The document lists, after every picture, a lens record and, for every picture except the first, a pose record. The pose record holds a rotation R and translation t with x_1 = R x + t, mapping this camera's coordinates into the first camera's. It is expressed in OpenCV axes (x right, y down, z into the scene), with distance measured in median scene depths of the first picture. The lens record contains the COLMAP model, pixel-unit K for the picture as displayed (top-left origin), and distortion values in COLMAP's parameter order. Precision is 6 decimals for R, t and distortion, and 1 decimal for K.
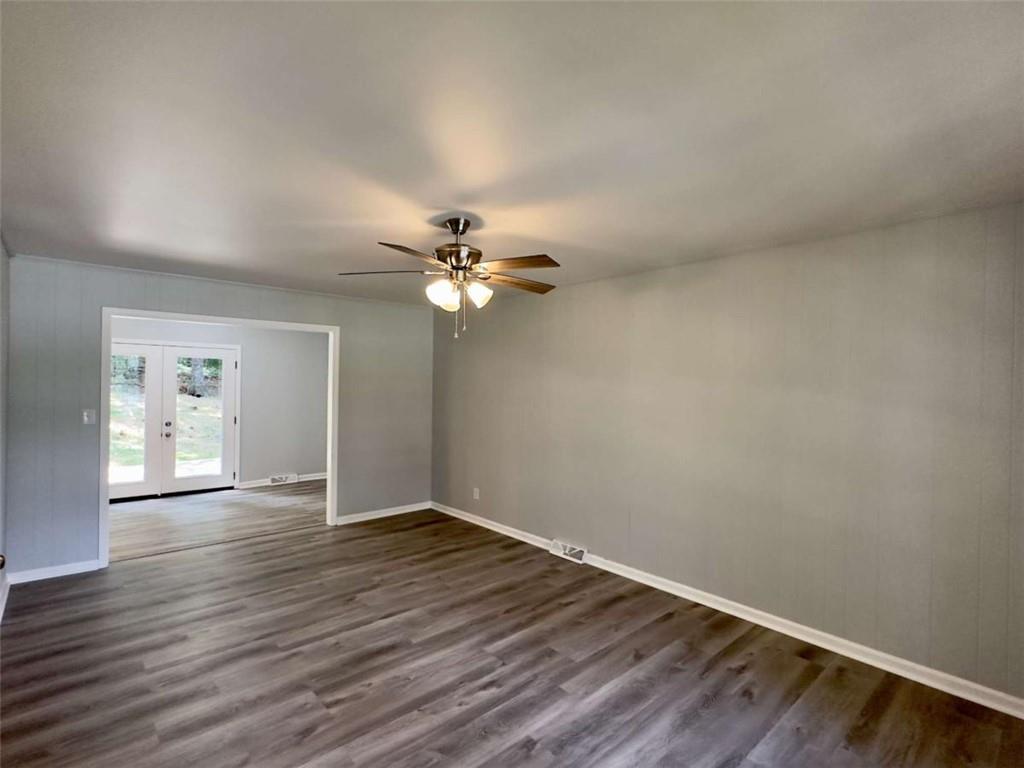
lens RADIAL K [[502.8, 0, 512.0], [0, 502.8, 384.0], [0, 0, 1]] dist [-0.000444, -0.000496]
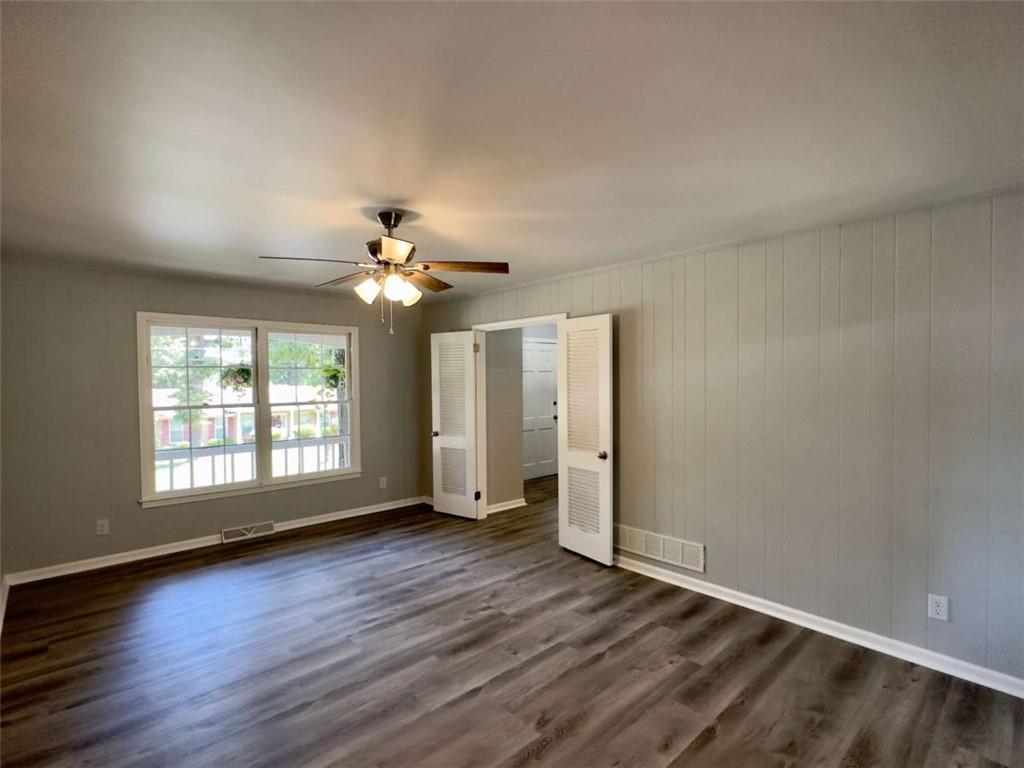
lens RADIAL K [[502.8, 0, 512.0], [0, 502.8, 384.0], [0, 0, 1]] dist [-0.000444, -0.000496]
pose [[-0.999759, -0.007995, -0.020439, -0.327472], [-0.008291, 0.999862, 0.014418, -0.008566], [0.020321, 0.014584, -0.999687, 1.997195]]
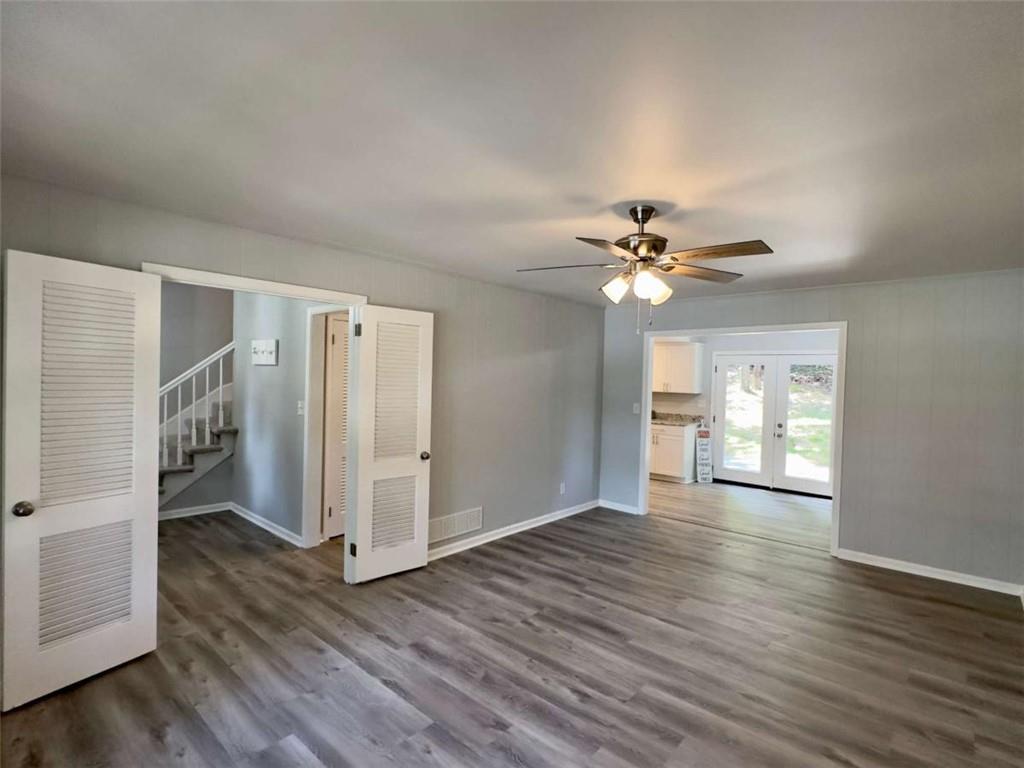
lens RADIAL K [[502.8, 0, 512.0], [0, 502.8, 384.0], [0, 0, 1]] dist [-0.000444, -0.000496]
pose [[0.116700, 0.001822, -0.993165, 0.796347], [-0.023909, 0.999714, -0.000975, 0.007705], [0.992879, 0.023859, 0.116711, 0.660044]]
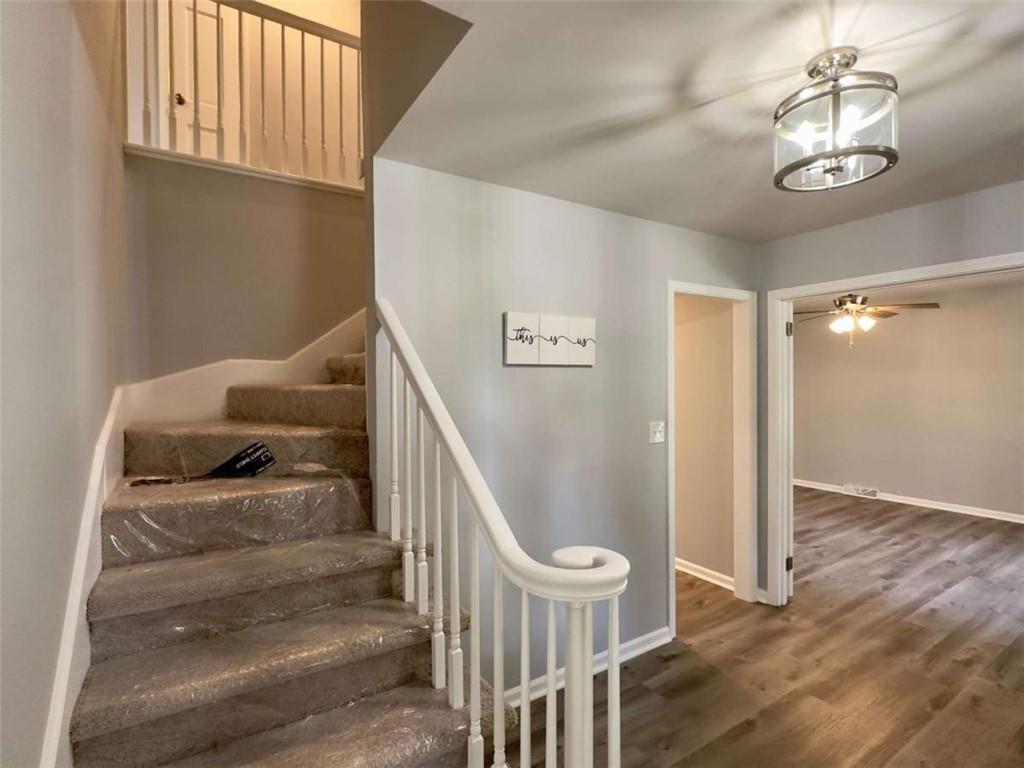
lens RADIAL K [[502.8, 0, 512.0], [0, 502.8, 384.0], [0, 0, 1]] dist [-0.000444, -0.000496]
pose [[0.987151, -0.022999, -0.158126, -0.974666], [0.024965, 0.999634, 0.010462, -0.019915], [0.157828, -0.014275, 0.987364, -0.863042]]
